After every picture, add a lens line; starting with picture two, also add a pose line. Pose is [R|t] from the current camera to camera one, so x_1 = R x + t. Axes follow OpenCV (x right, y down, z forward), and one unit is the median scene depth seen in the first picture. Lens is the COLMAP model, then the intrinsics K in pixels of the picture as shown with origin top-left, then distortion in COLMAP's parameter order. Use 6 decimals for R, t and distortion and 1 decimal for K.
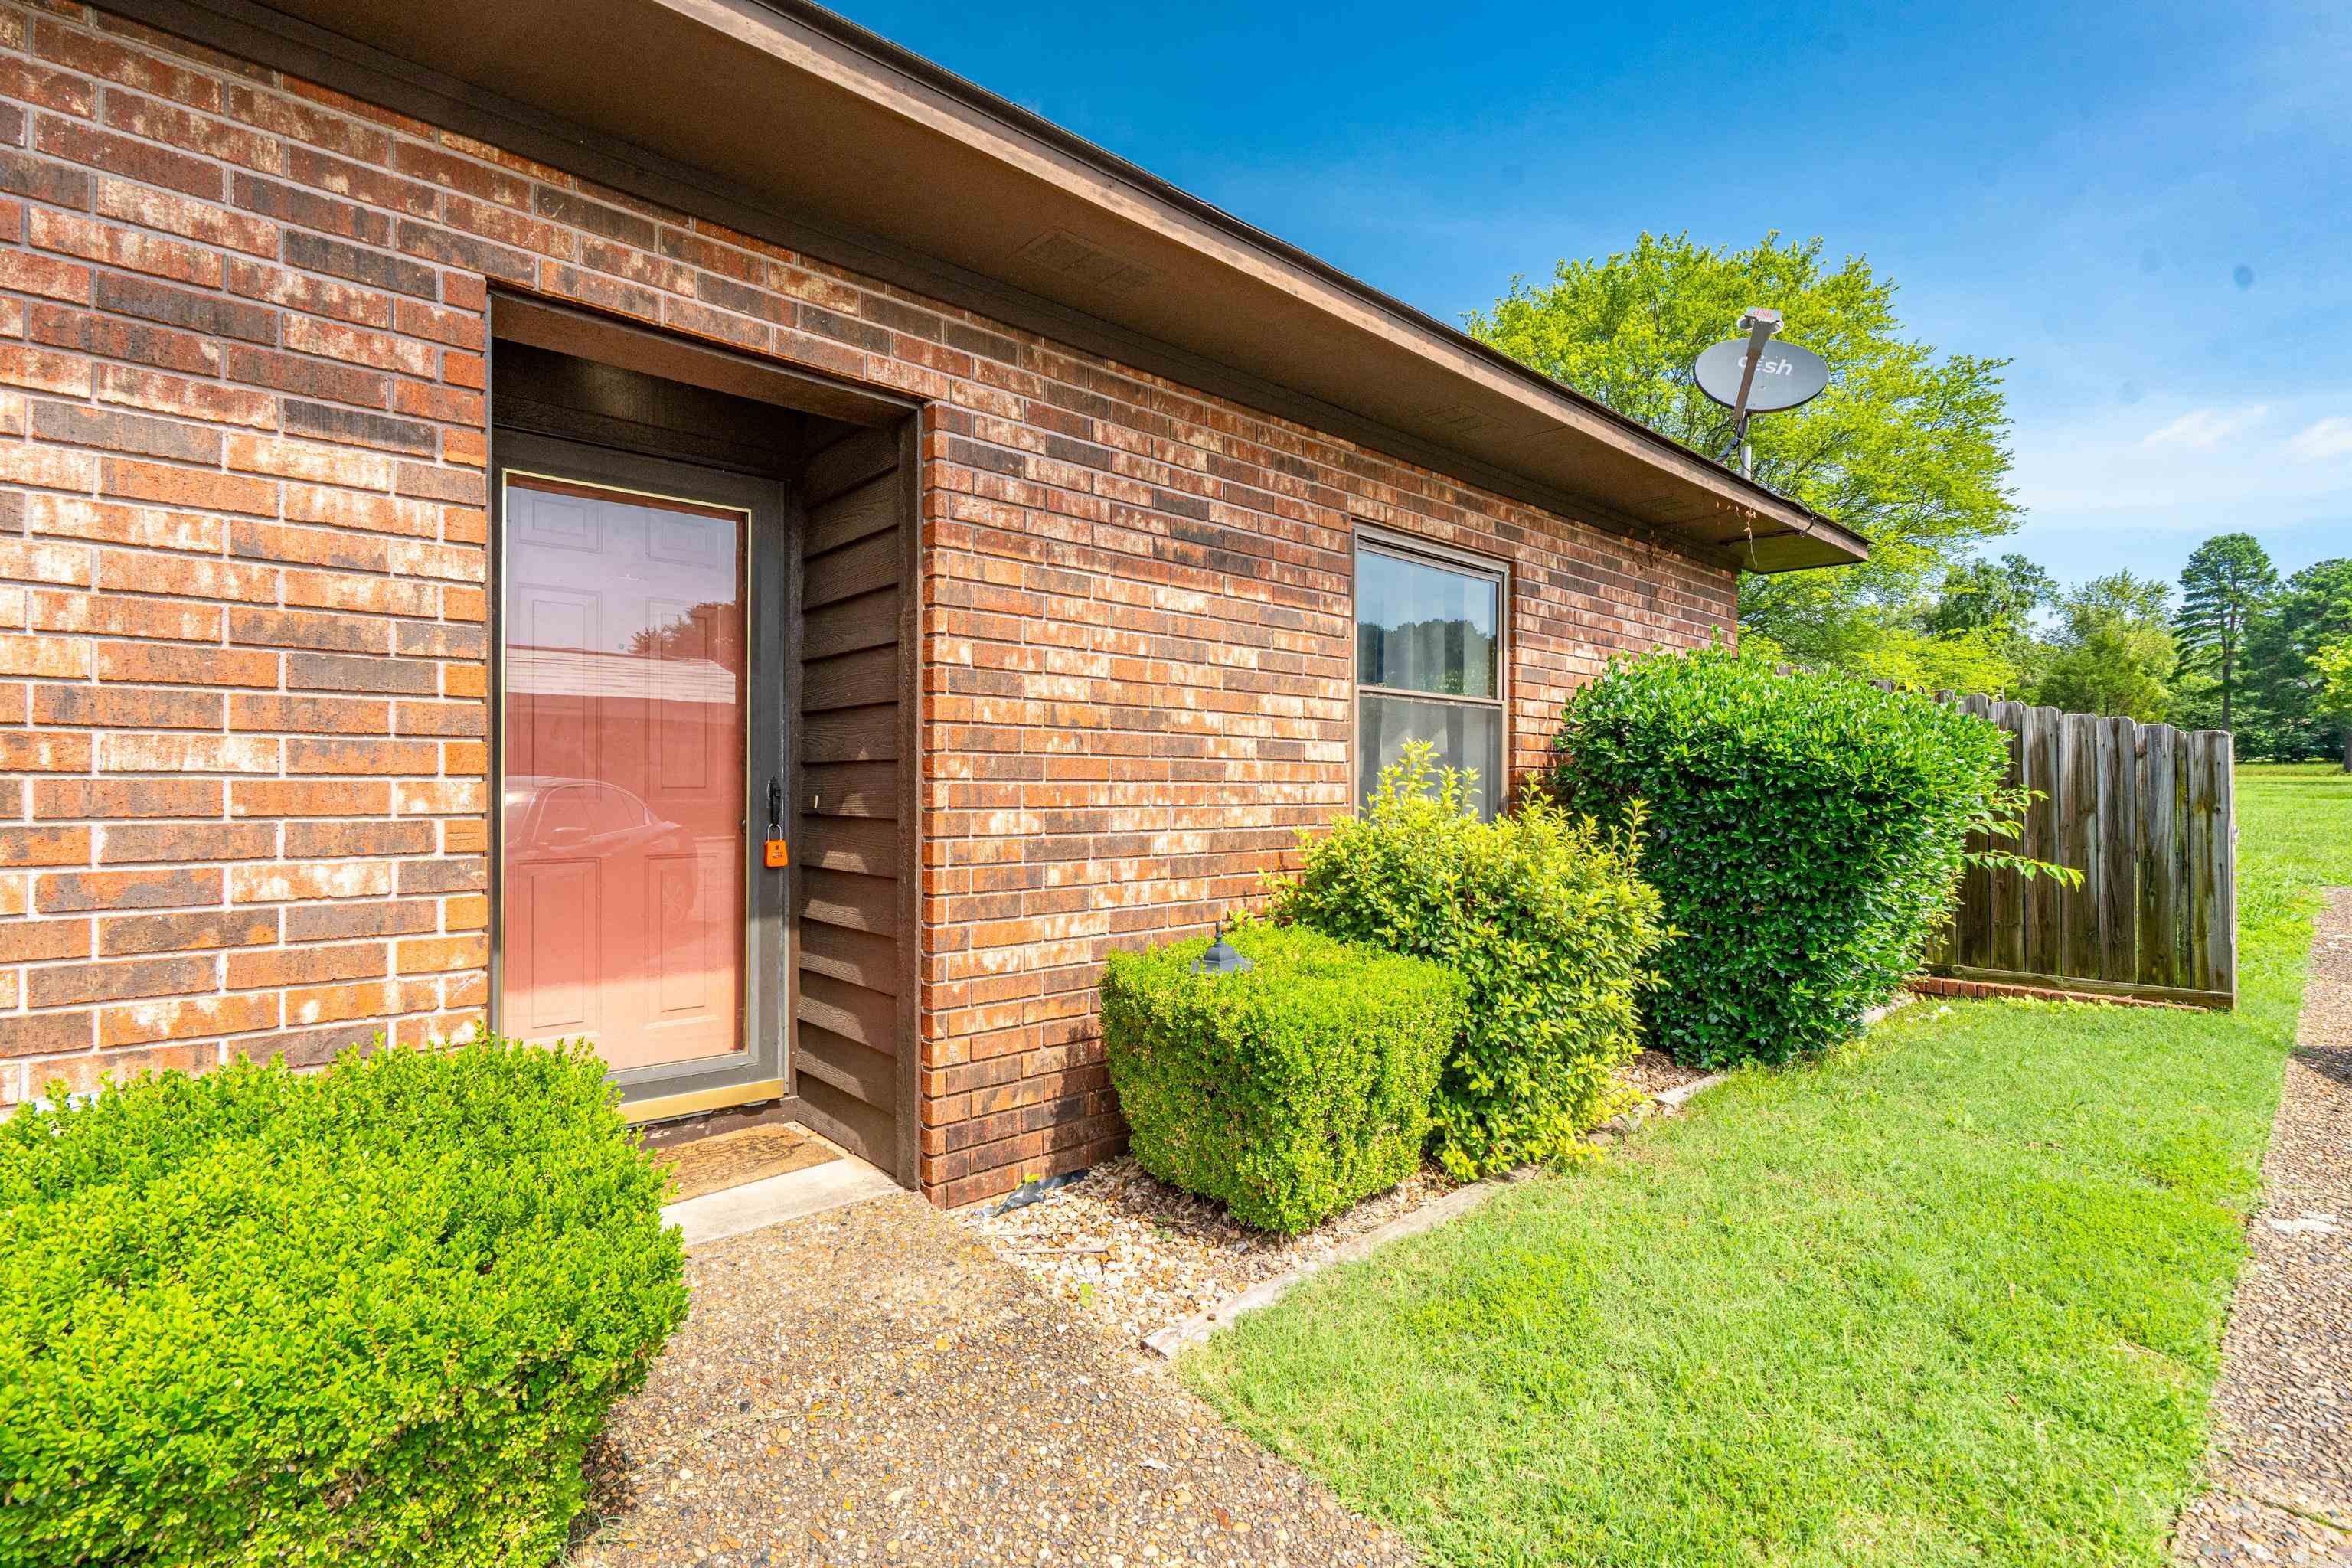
lens RADIAL K [[1045.9, 0, 1178.7], [0, 1045.9, 796.7], [0, 0, 1]] dist [-0.004095, 0.001318]
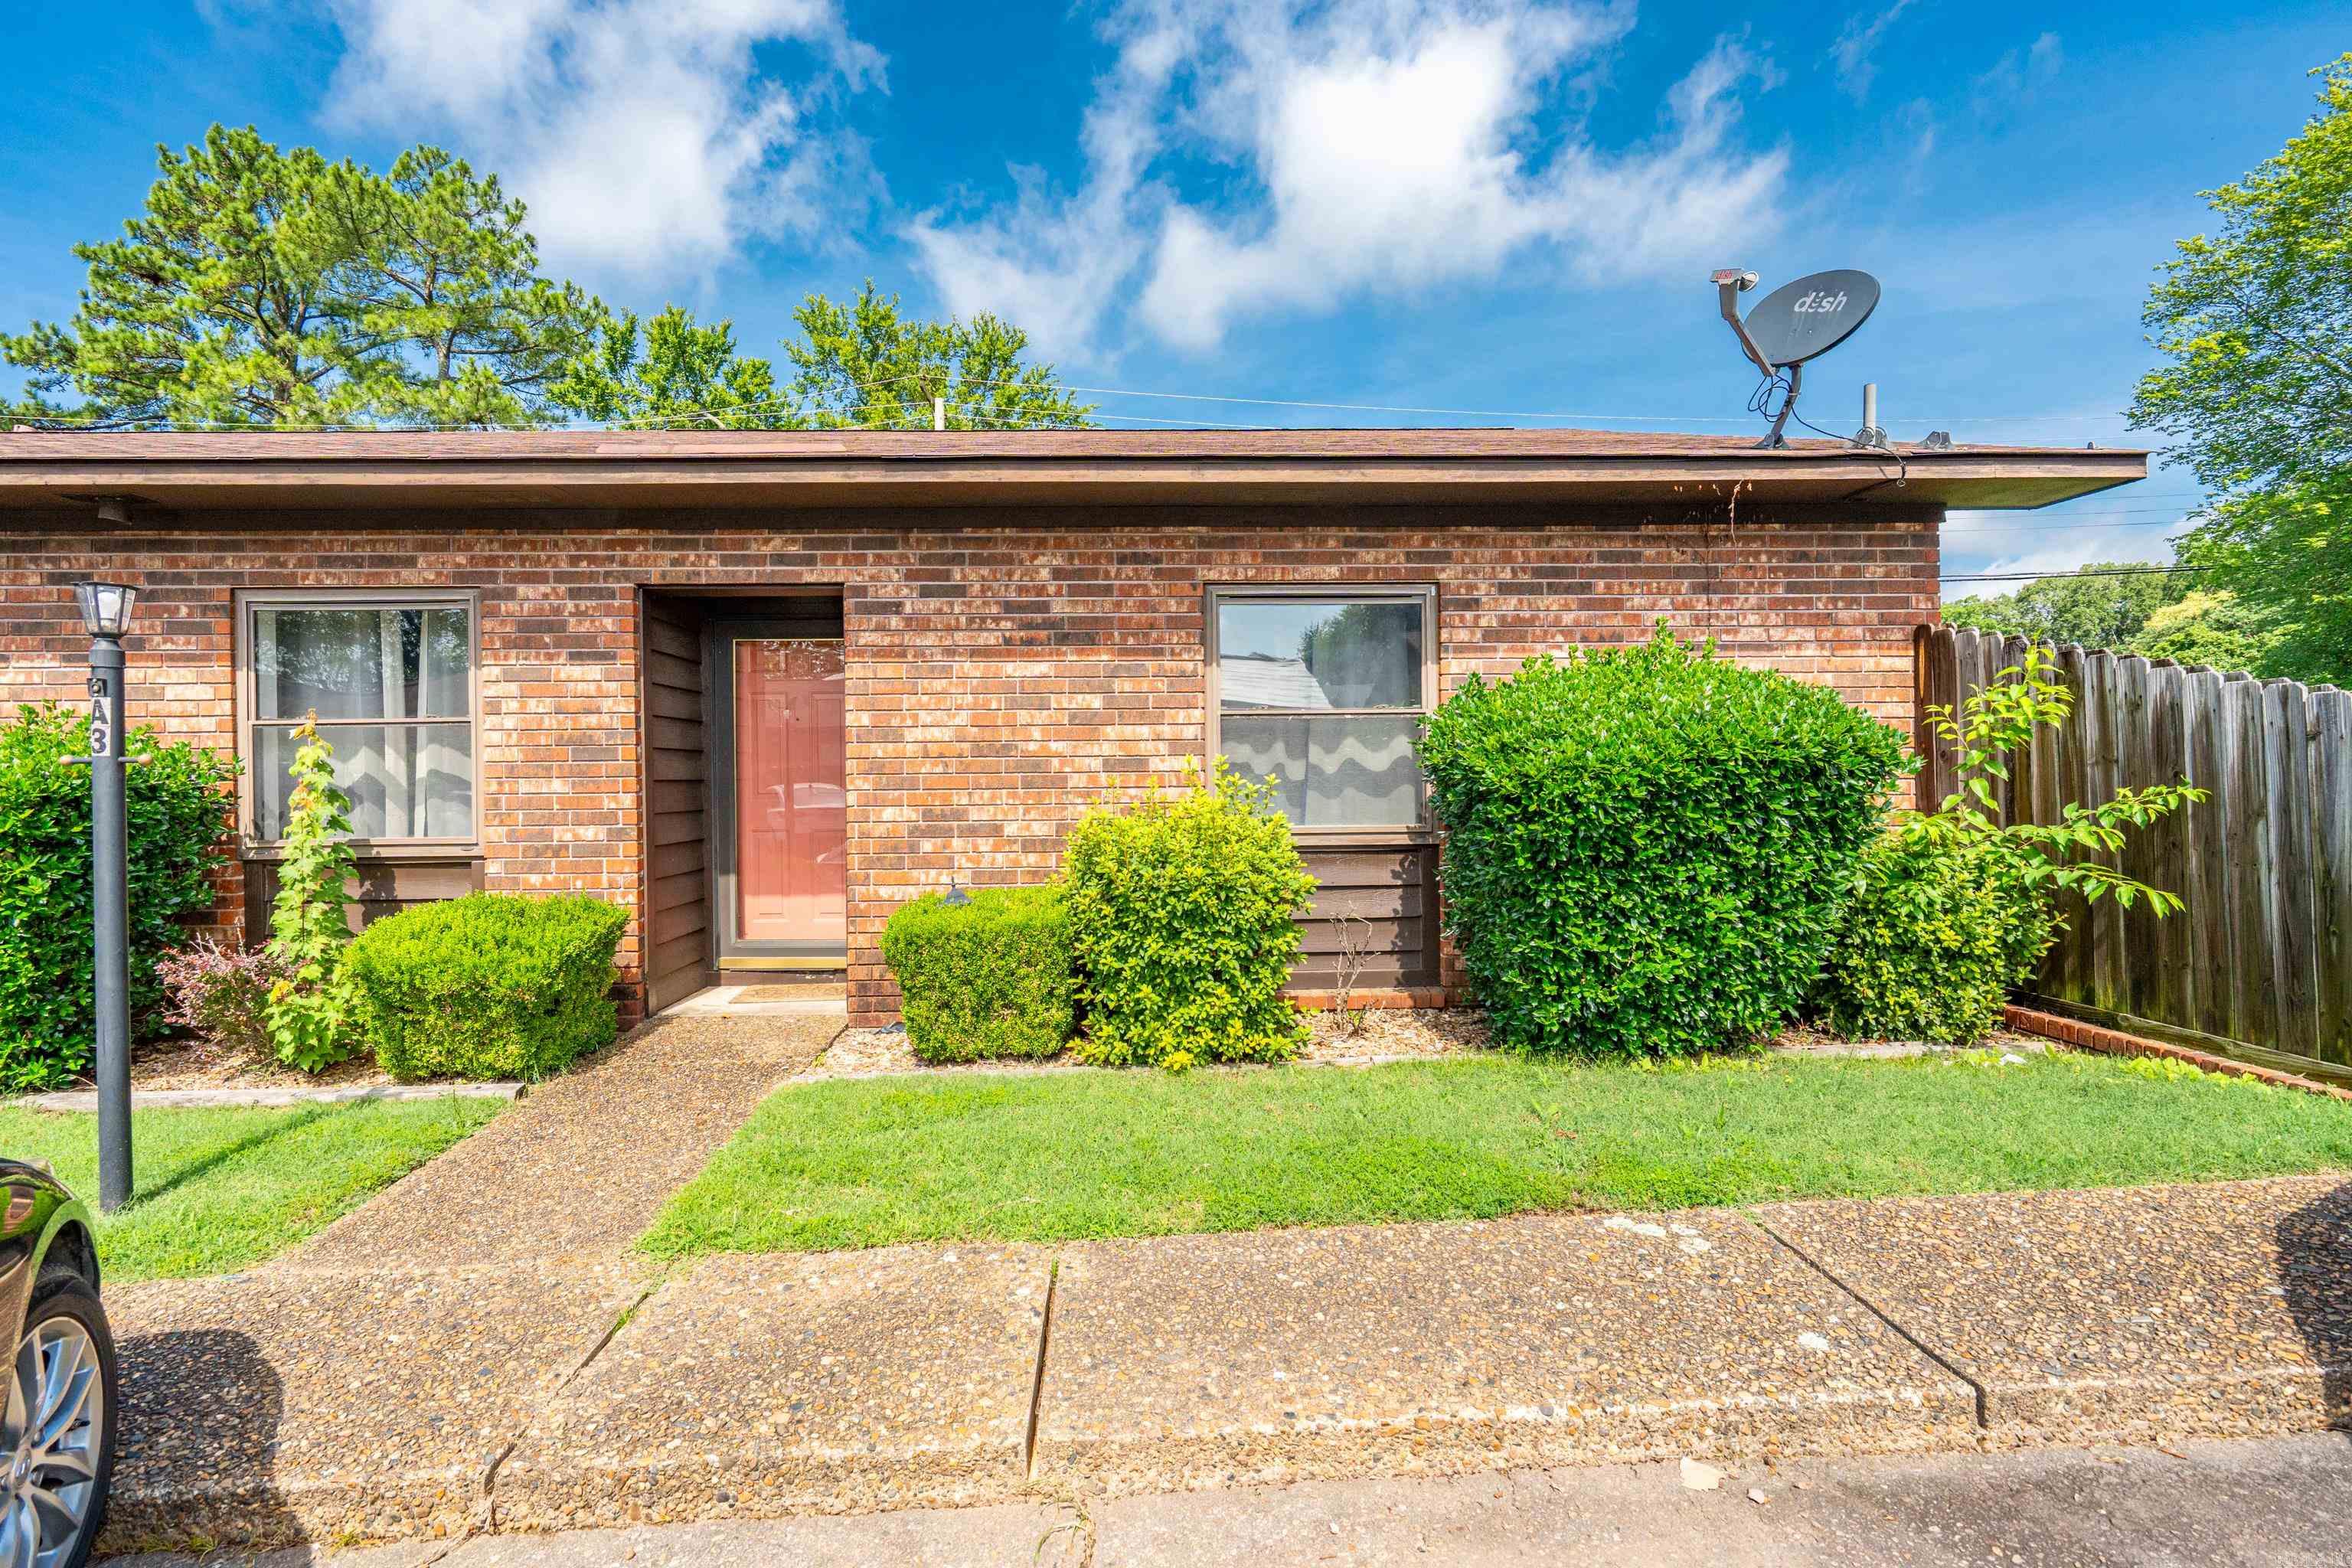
lens RADIAL K [[1045.9, 0, 1178.7], [0, 1045.9, 796.7], [0, 0, 1]] dist [-0.004095, 0.001318]
pose [[0.772599, -0.000909, -0.634894, 1.231094], [0.006869, 0.999952, 0.006926, -0.012600], [0.634858, -0.009712, 0.772568, -0.040858]]
